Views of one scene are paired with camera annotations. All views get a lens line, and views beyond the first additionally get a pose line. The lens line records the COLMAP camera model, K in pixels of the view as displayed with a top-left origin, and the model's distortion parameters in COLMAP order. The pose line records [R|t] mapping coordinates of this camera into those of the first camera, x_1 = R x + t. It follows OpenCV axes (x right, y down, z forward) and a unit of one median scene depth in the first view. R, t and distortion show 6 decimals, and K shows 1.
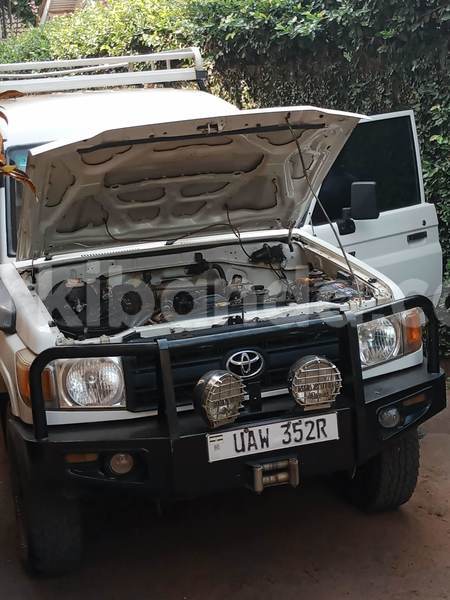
lens RADIAL K [[1069.6, 0, 226.4], [0, 1069.6, 298.6], [0, 0, 1]] dist [0.077616, 0.000000]
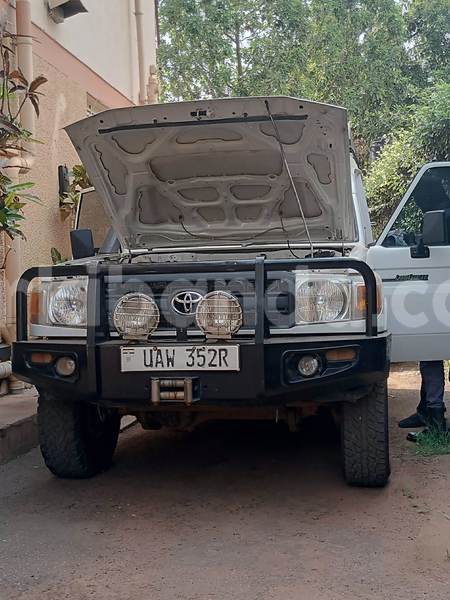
lens RADIAL K [[768.5, 0, 245.4], [0, 768.5, 309.2], [0, 0, 1]] dist [0.066332, 0.000000]
pose [[0.887055, 0.066259, -0.456885, 0.455866], [-0.134294, 0.983885, -0.118049, 0.158531], [0.441701, 0.166073, 0.881658, 0.296453]]
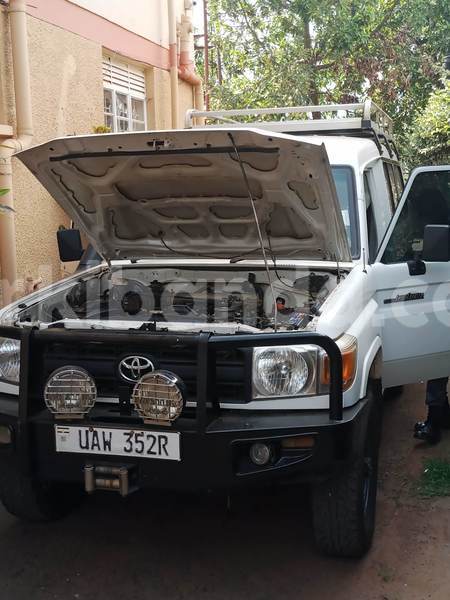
lens RADIAL K [[768.5, 0, 250.7], [0, 768.5, 300.8], [0, 0, 1]] dist [0.066332, 0.000000]
pose [[0.840333, 0.136185, -0.524685, 0.497585], [-0.153225, 0.988129, 0.011070, -0.029648], [0.519964, 0.071092, 0.851225, 0.418799]]
